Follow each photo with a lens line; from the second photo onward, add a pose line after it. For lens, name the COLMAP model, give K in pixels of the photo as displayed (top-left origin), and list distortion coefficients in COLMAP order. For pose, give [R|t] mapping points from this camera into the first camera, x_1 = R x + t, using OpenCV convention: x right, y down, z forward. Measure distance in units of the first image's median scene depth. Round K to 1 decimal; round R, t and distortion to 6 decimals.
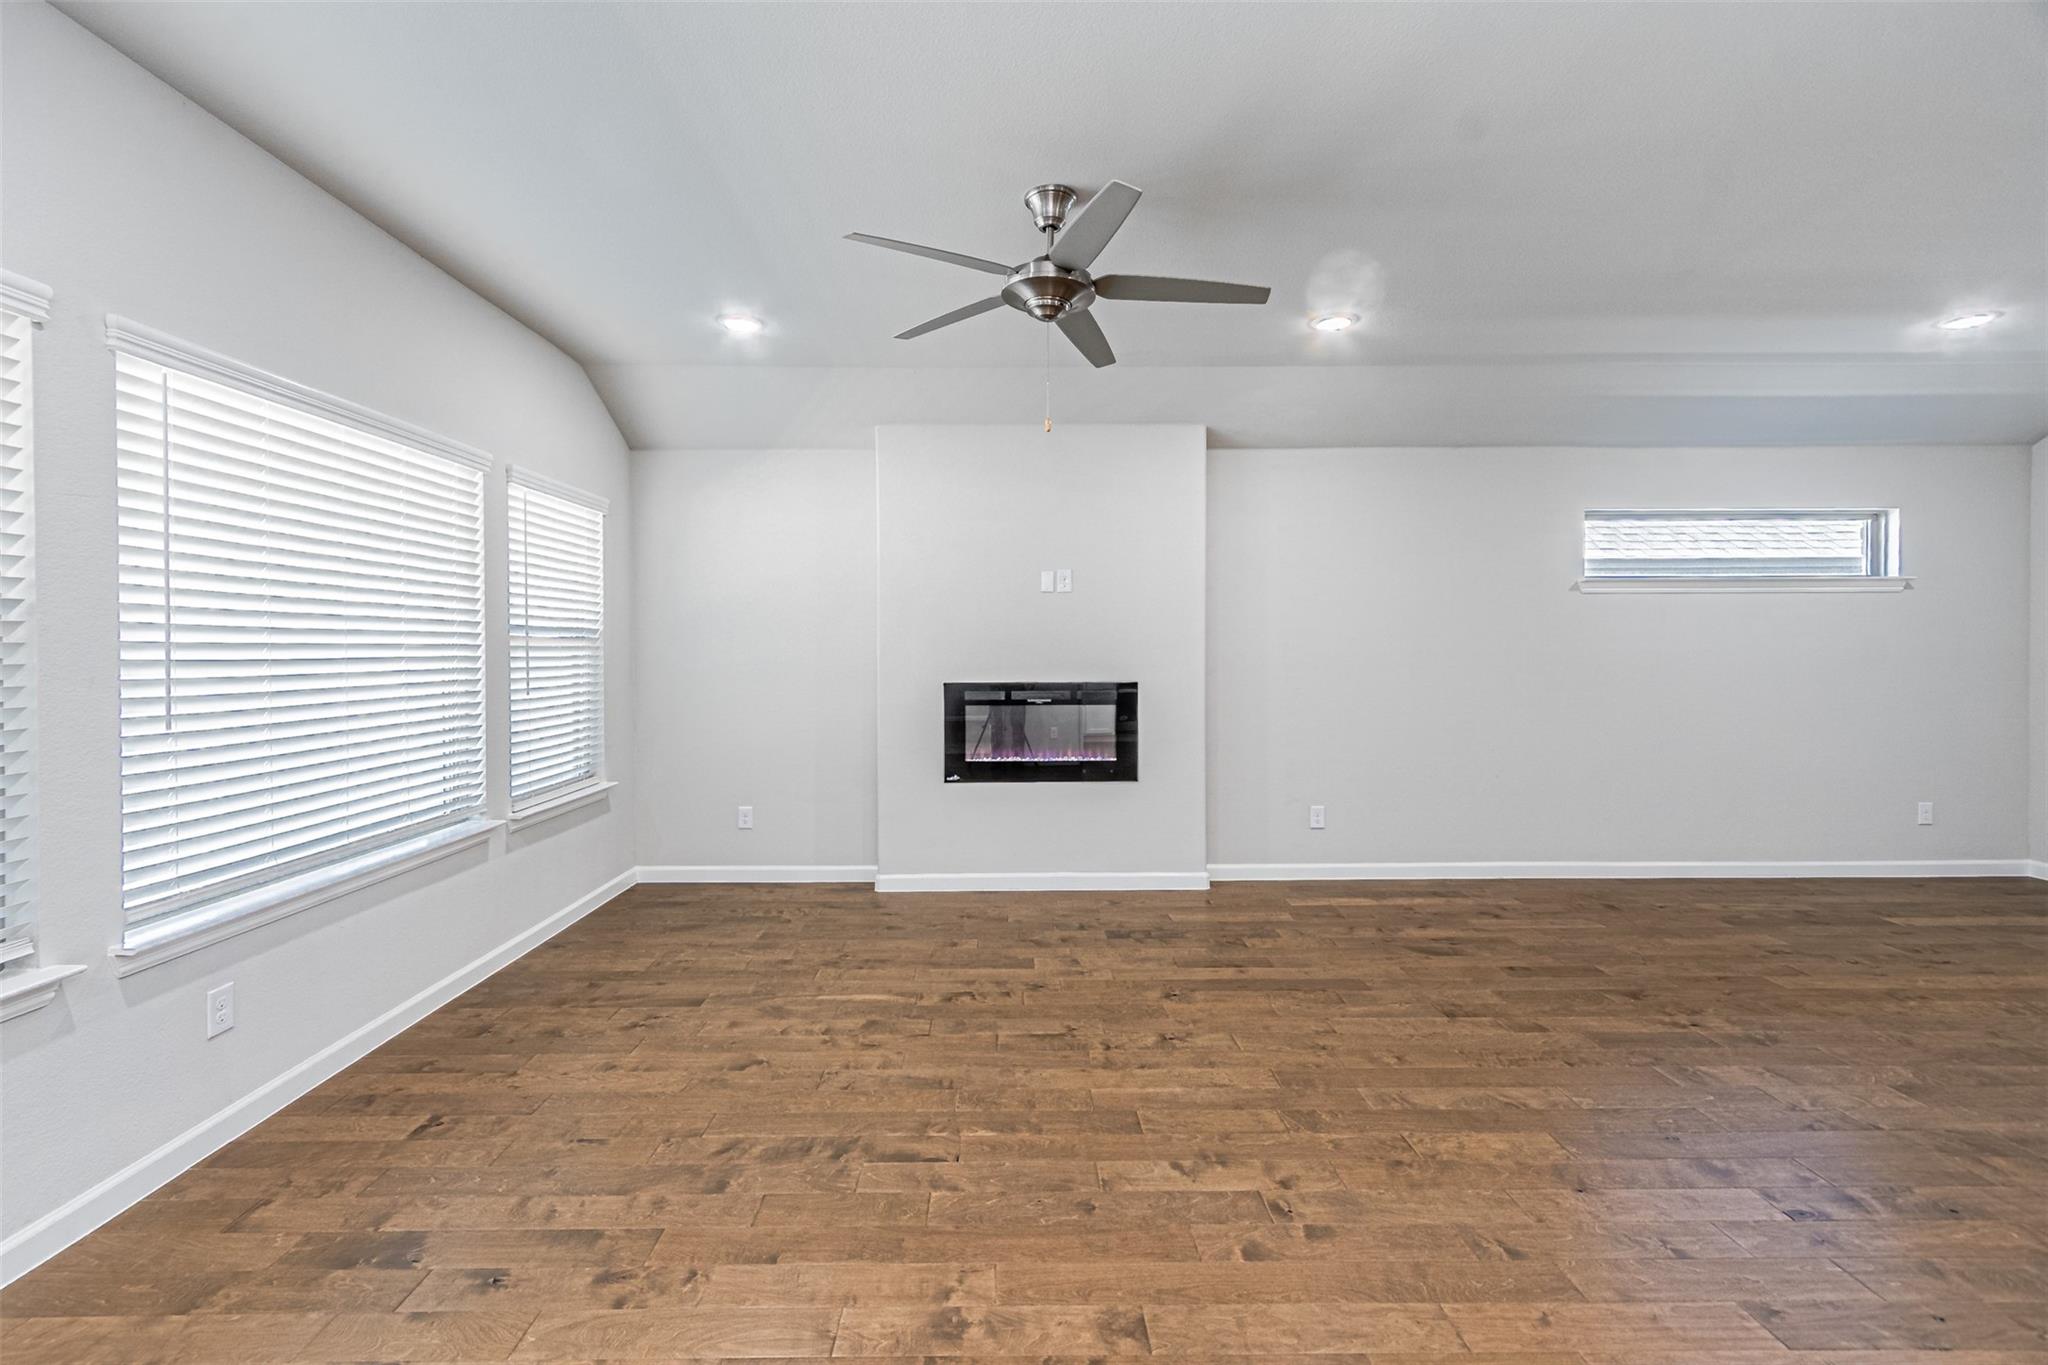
lens RADIAL K [[900.5, 0, 1010.1], [0, 900.5, 667.3], [0, 0, 1]] dist [0.009874, -0.002789]
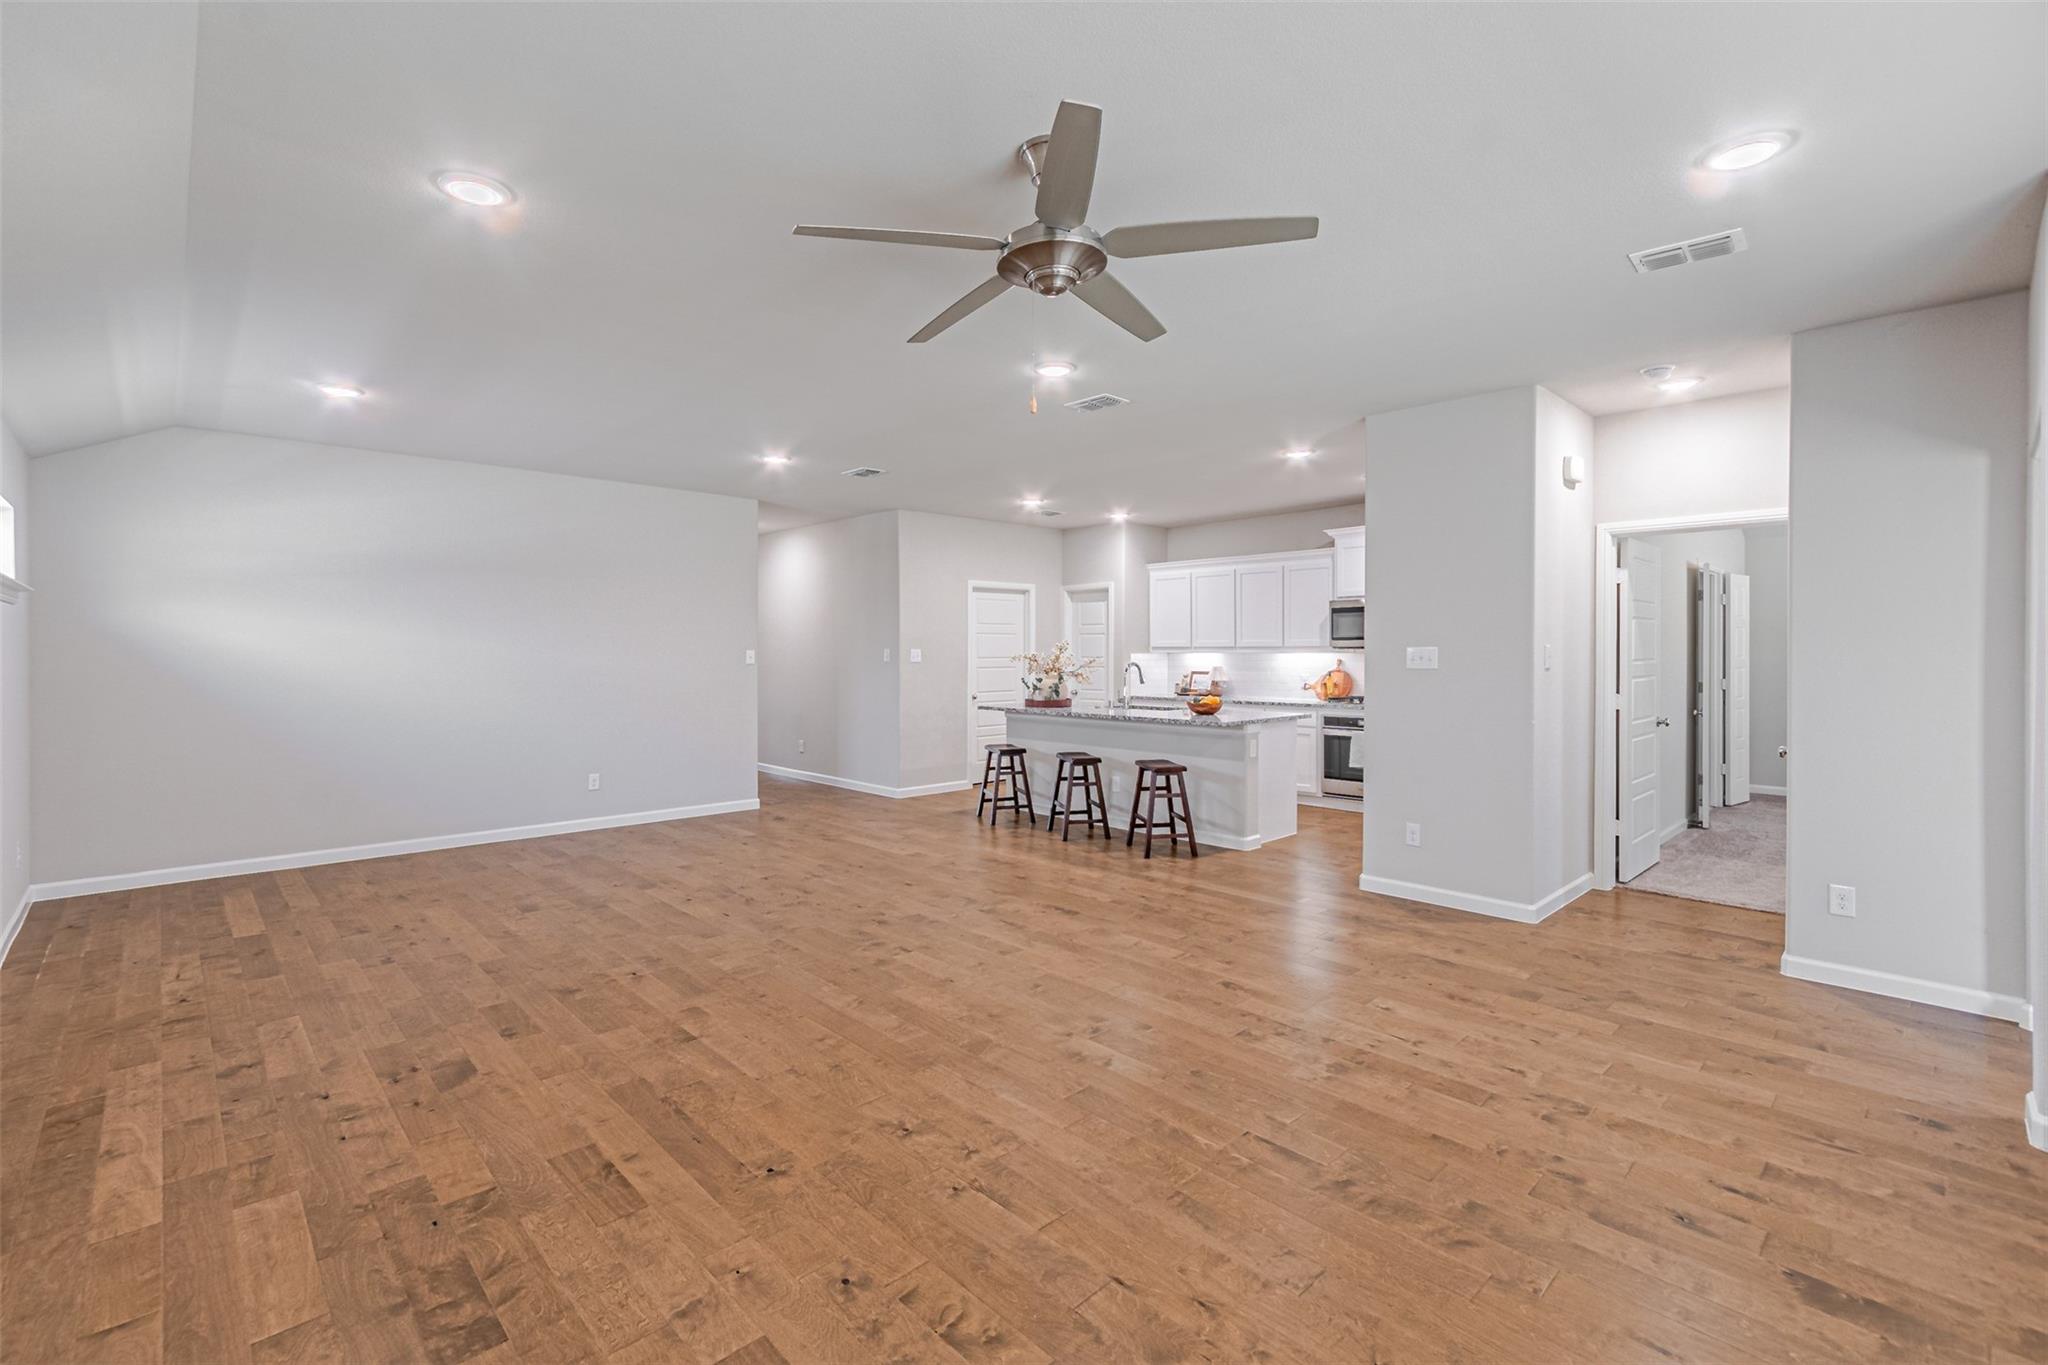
lens RADIAL K [[900.5, 0, 1014.1], [0, 900.5, 664.4], [0, 0, 1]] dist [0.009874, -0.002789]
pose [[-0.679093, -0.005778, 0.734030, -0.621175], [0.018459, 0.999518, 0.024945, -0.061378], [-0.733820, 0.030490, -0.678659, 1.782967]]
